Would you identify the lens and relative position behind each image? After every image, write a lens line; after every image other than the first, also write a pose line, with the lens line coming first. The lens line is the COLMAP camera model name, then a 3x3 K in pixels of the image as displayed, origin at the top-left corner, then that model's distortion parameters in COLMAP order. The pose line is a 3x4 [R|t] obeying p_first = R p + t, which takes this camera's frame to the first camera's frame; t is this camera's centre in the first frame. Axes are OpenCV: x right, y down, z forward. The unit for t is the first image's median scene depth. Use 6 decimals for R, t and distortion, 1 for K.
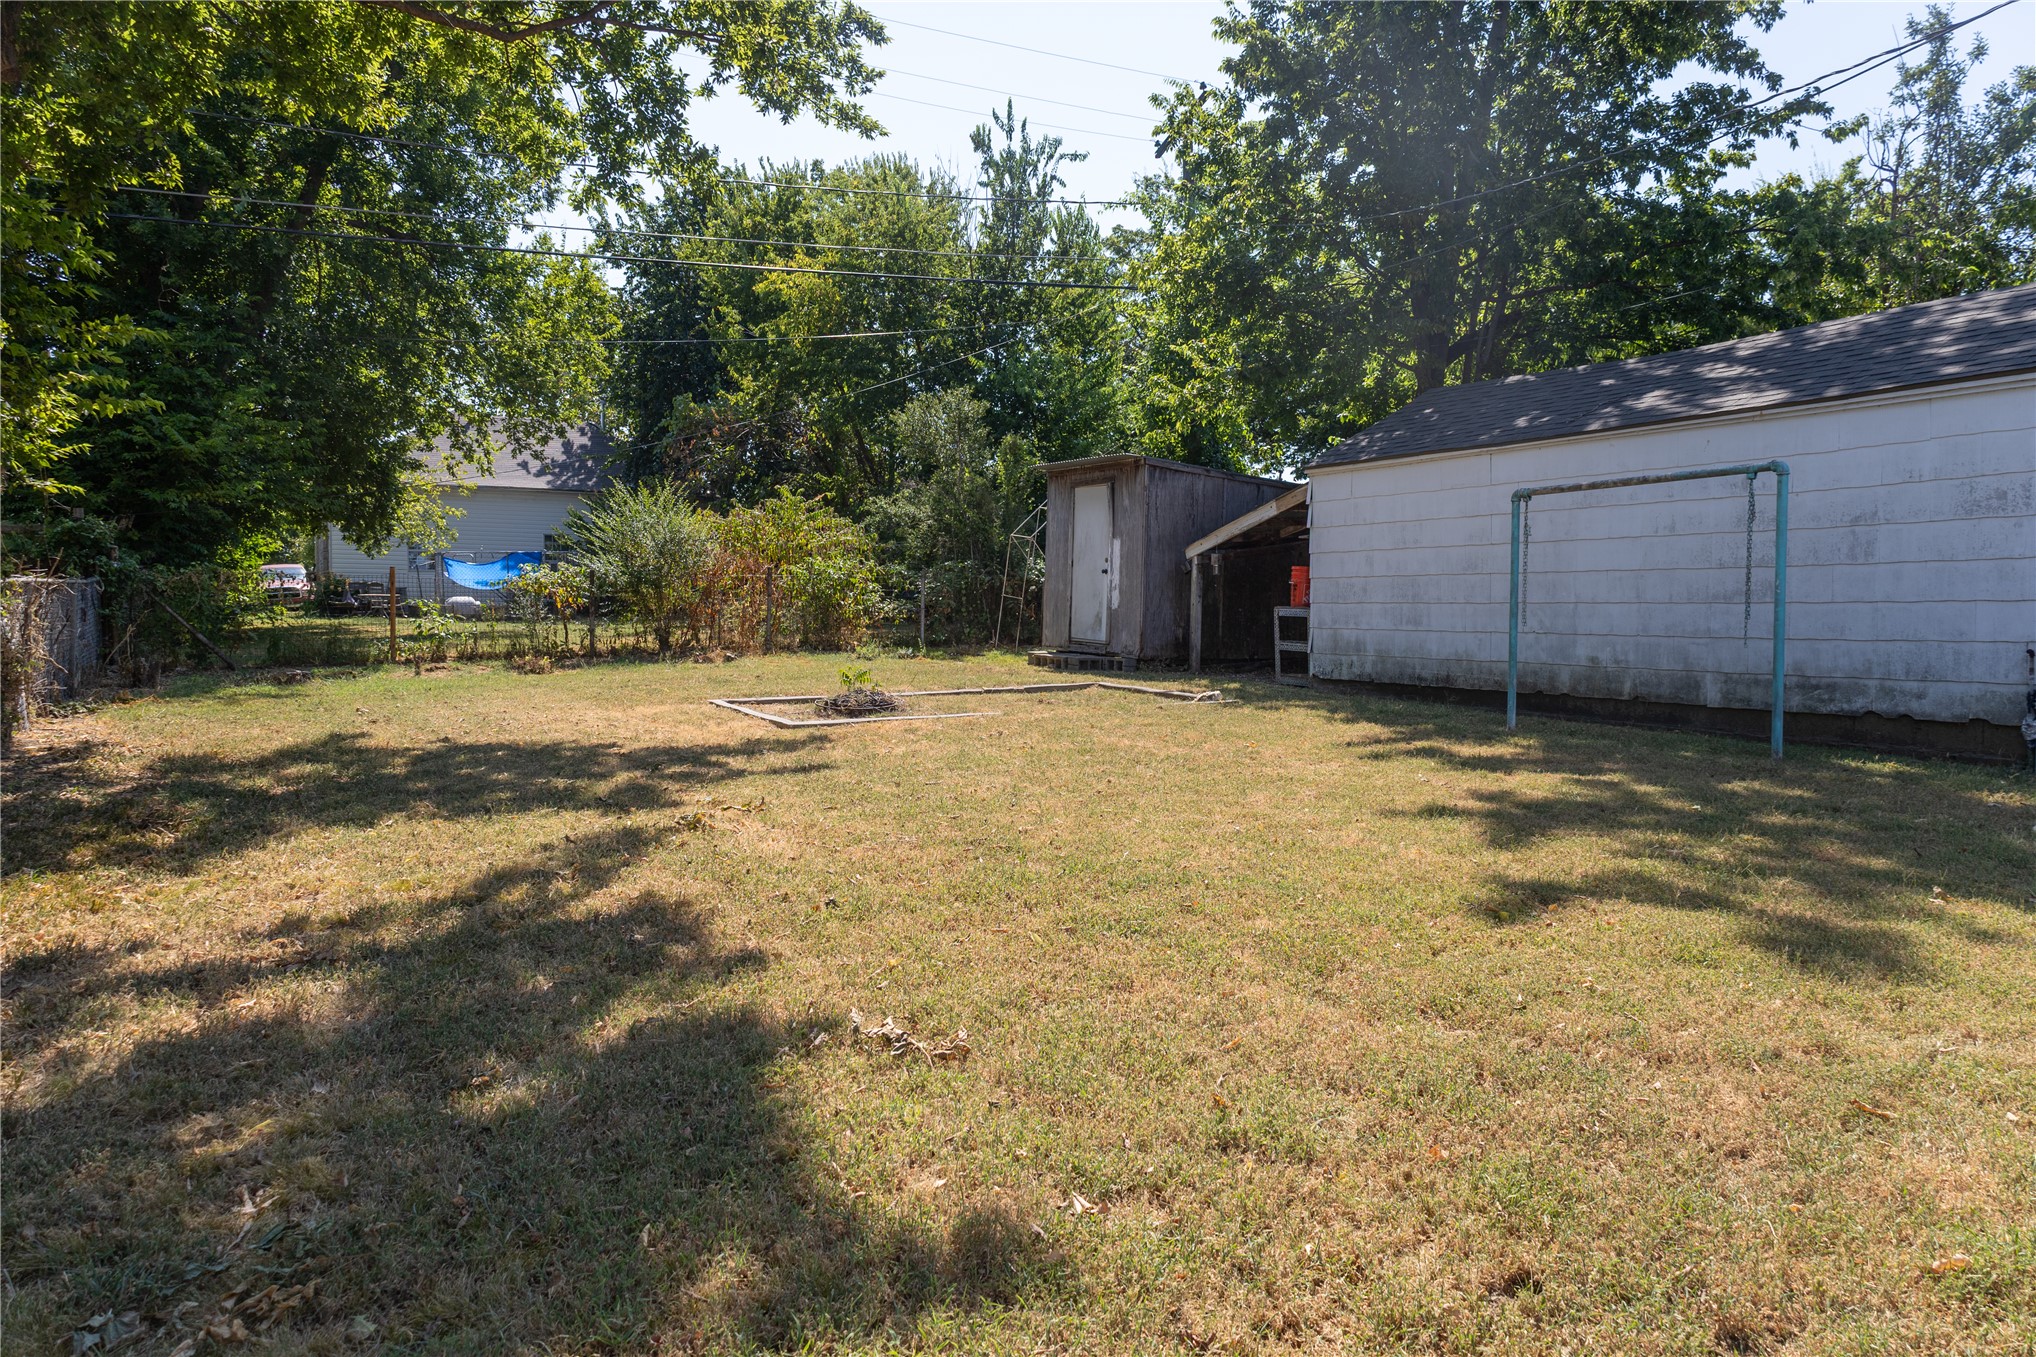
lens RADIAL K [[1354.7, 0, 1018.0], [0, 1354.7, 678.5], [0, 0, 1]] dist [0.000143, -0.000134]
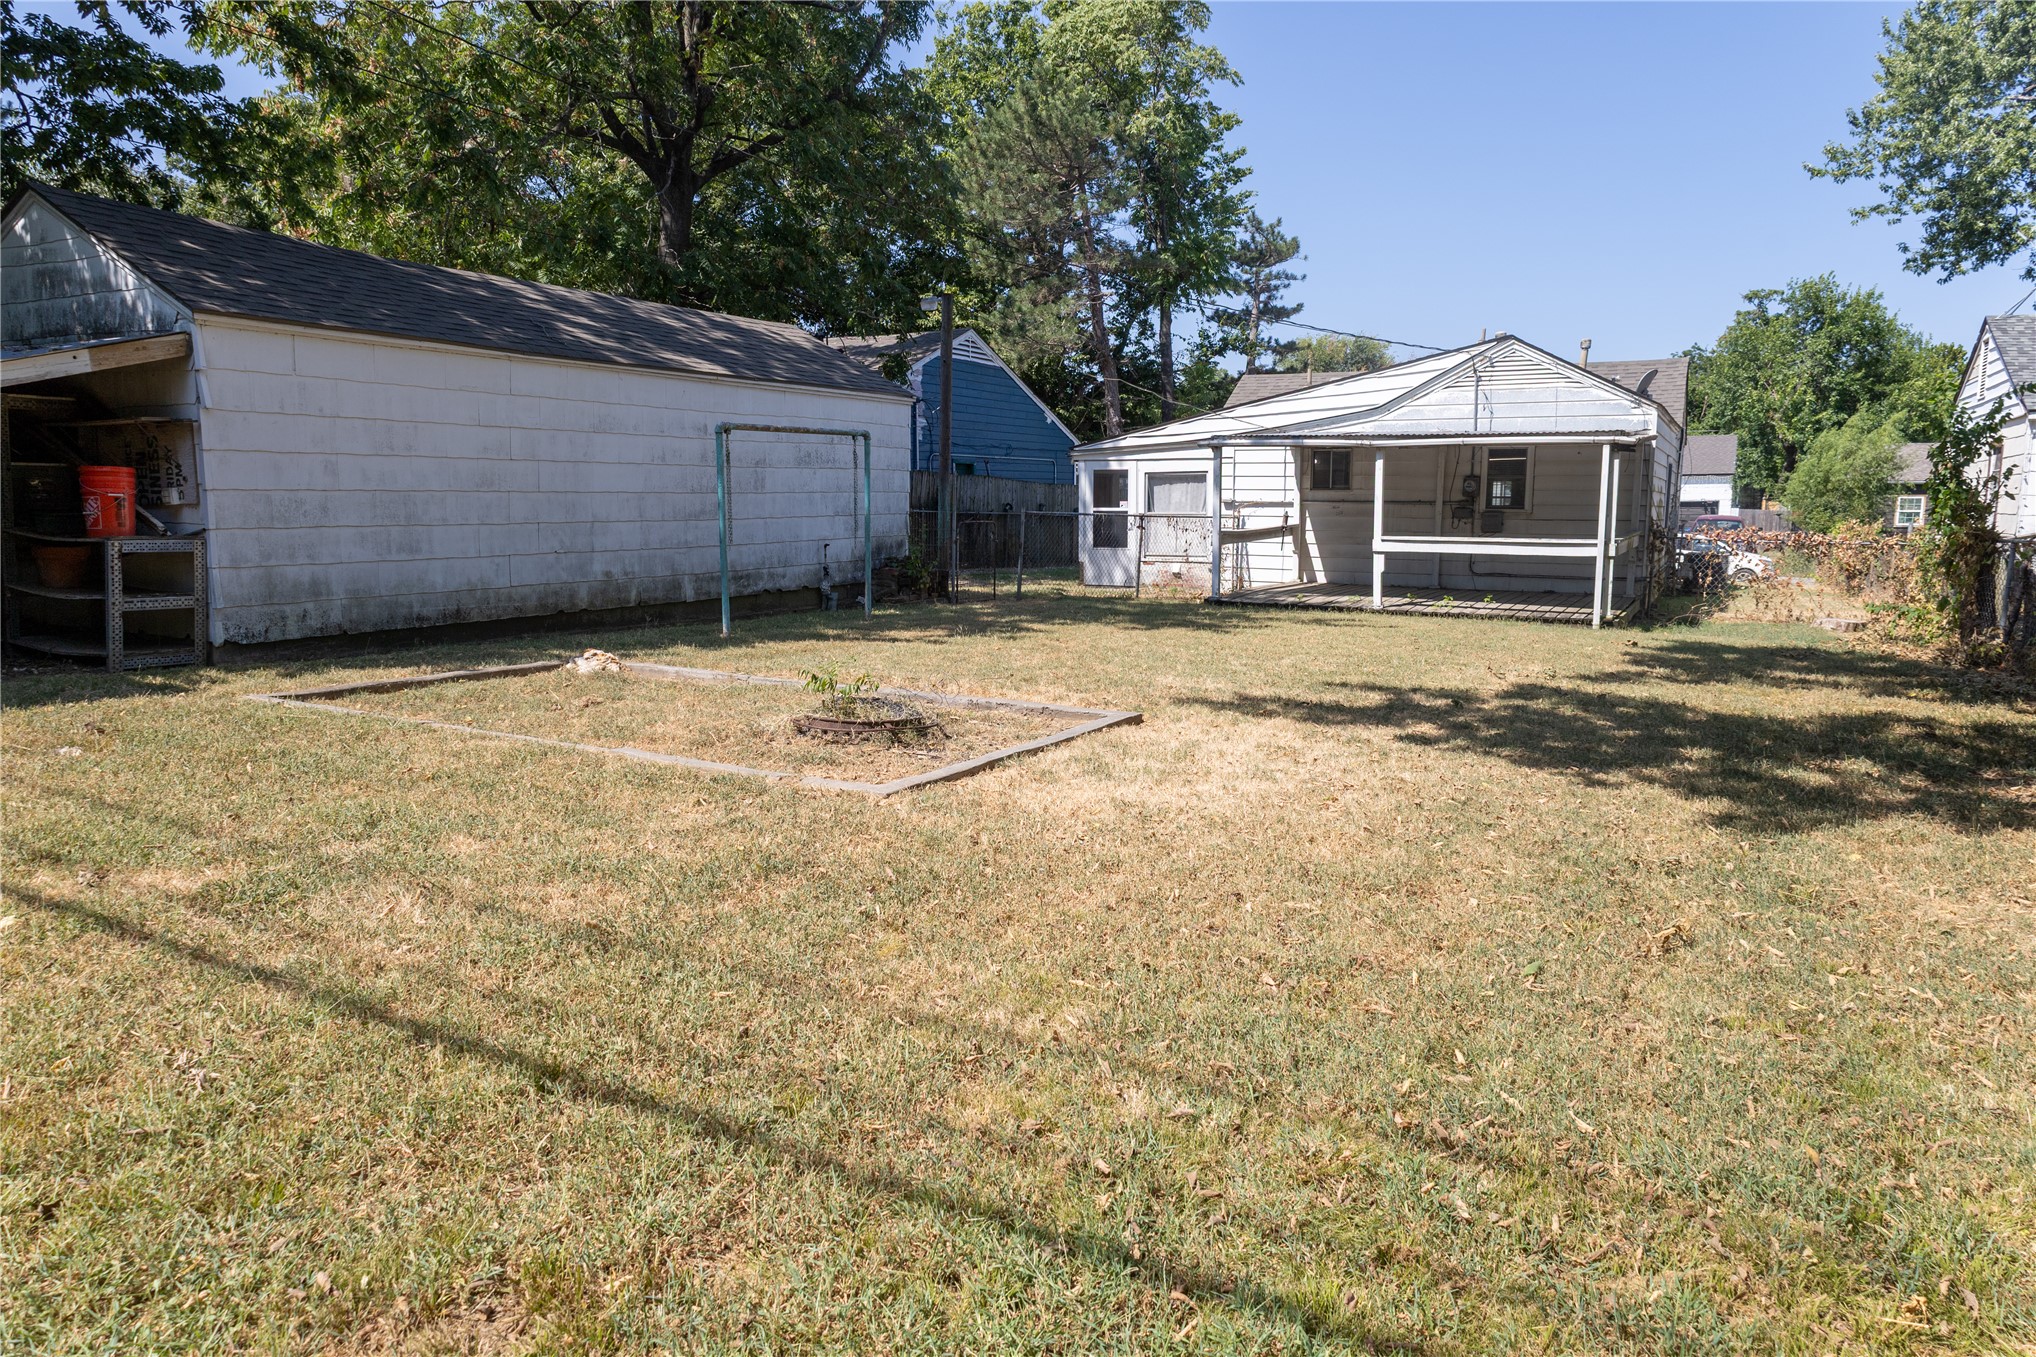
lens RADIAL K [[1345.7, 0, 1050.4], [0, 1345.7, 683.6], [0, 0, 1]] dist [0.002515, 0.005032]
pose [[-0.571563, -0.118721, 0.811925, -0.626929], [0.036723, 0.984786, 0.169848, -0.091919], [-0.819736, 0.126895, -0.558507, 1.240721]]
